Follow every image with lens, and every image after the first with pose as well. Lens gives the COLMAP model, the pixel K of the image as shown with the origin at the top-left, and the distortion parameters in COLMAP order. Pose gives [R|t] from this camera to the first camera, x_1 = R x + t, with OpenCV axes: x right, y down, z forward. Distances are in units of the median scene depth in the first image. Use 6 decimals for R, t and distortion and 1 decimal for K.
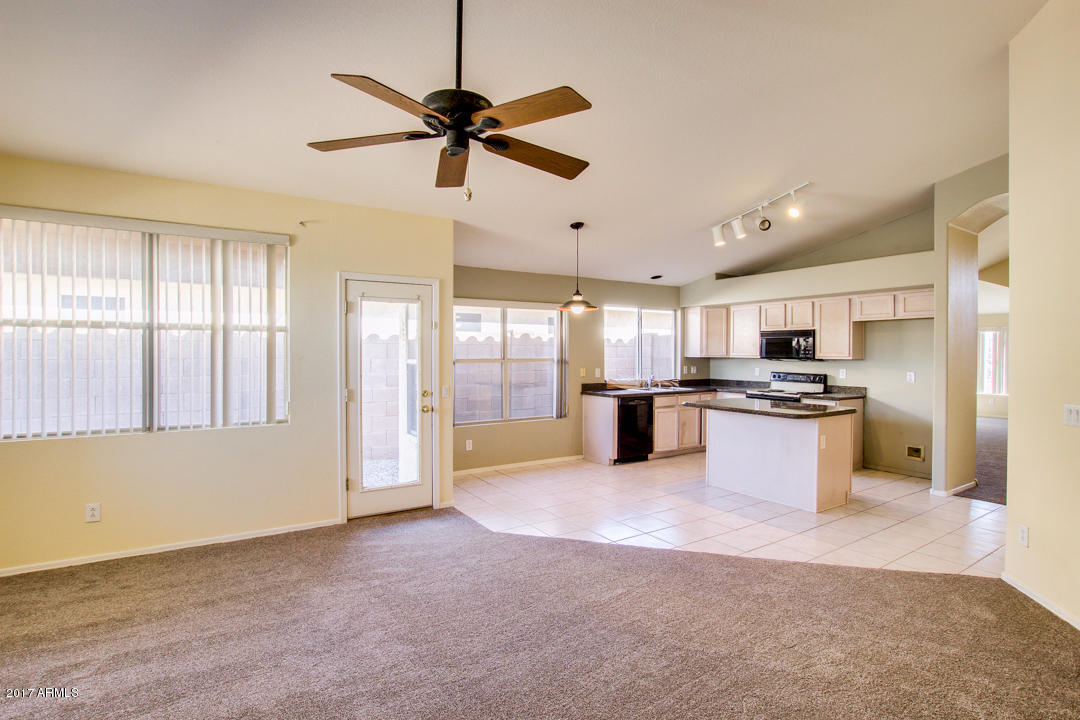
lens RADIAL K [[512.7, 0, 542.6], [0, 512.7, 358.7], [0, 0, 1]] dist [-0.002571, -0.000407]
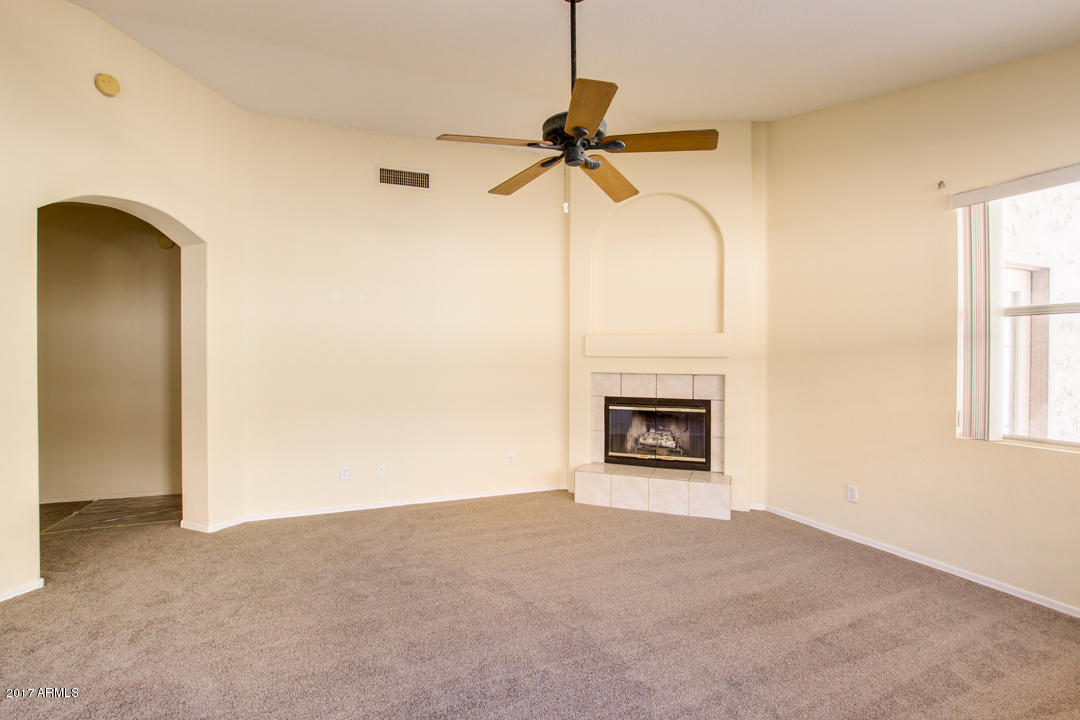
lens RADIAL K [[533.5, 0, 539.8], [0, 533.5, 355.2], [0, 0, 1]] dist [-0.023206, 0.000485]
pose [[-0.985078, -0.004009, 0.172061, -0.131495], [-0.000850, 0.999830, 0.018431, -0.003354], [-0.172106, 0.018009, -0.984914, 1.025900]]
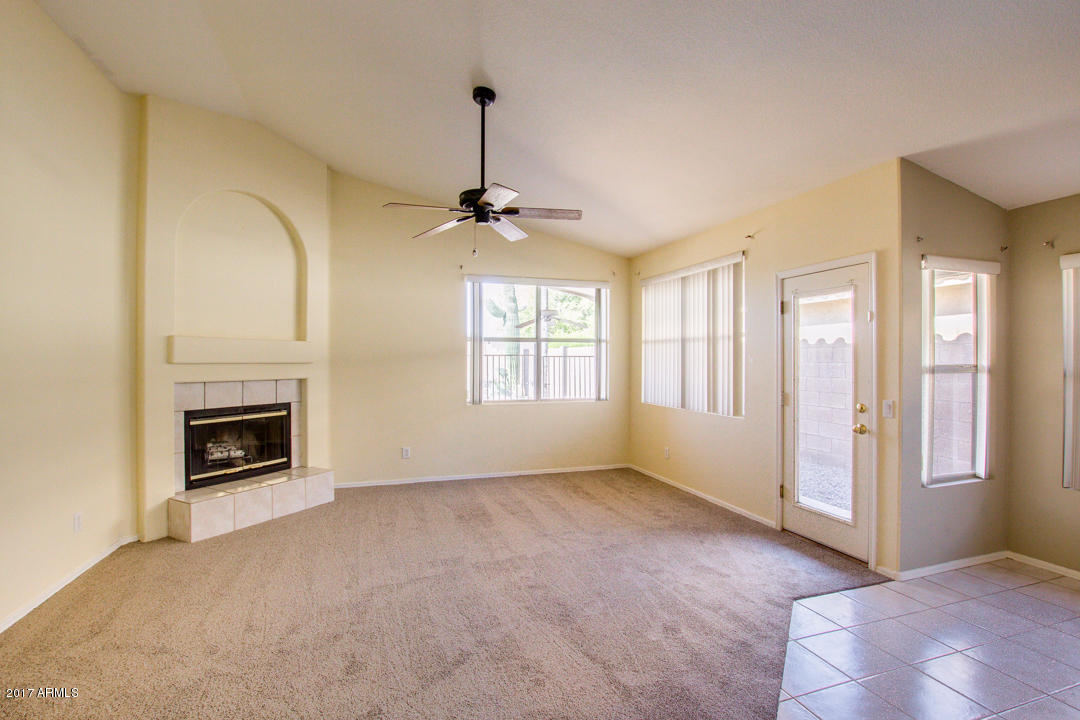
lens RADIAL K [[512.7, 0, 542.6], [0, 512.7, 358.7], [0, 0, 1]] dist [-0.002571, -0.000407]
pose [[-0.233911, -0.006461, -0.972236, 0.615811], [-0.015373, 0.999877, -0.002946, 0.005254], [0.972136, 0.014257, -0.233982, 0.730297]]
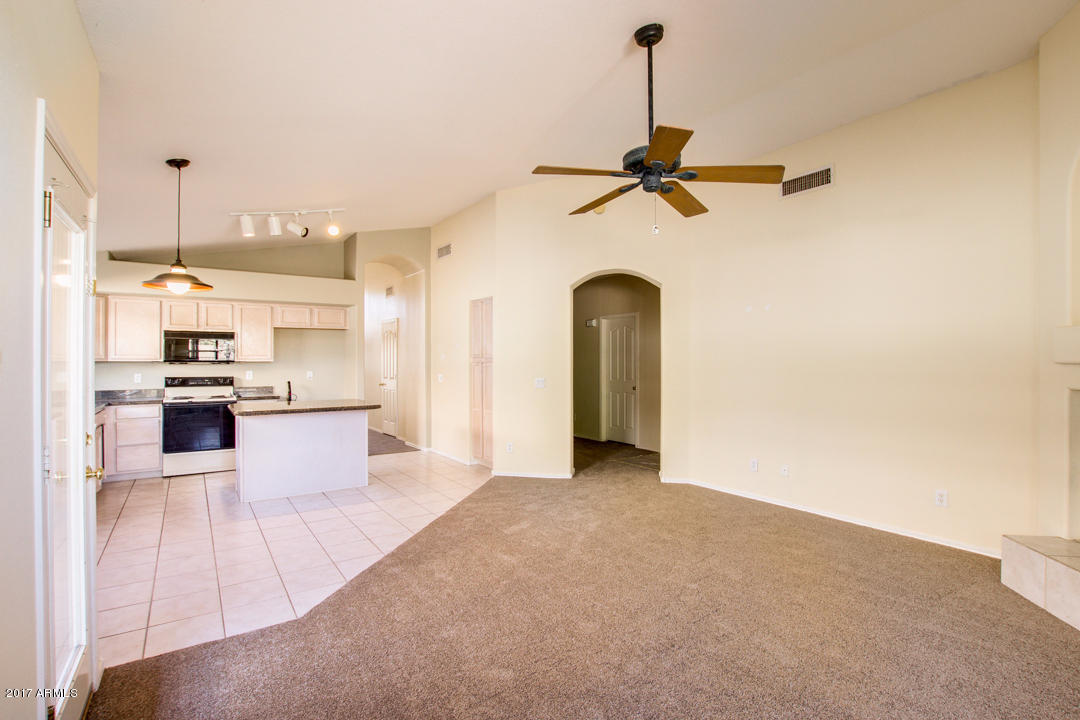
lens RADIAL K [[514.6, 0, 504.5], [0, 514.6, 360.2], [0, 0, 1]] dist [-0.023491, -0.000210]
pose [[0.015026, -0.003343, 0.999882, -0.667225], [0.014638, 0.999888, 0.003123, 0.003695], [-0.999780, 0.014590, 0.015073, 0.635464]]
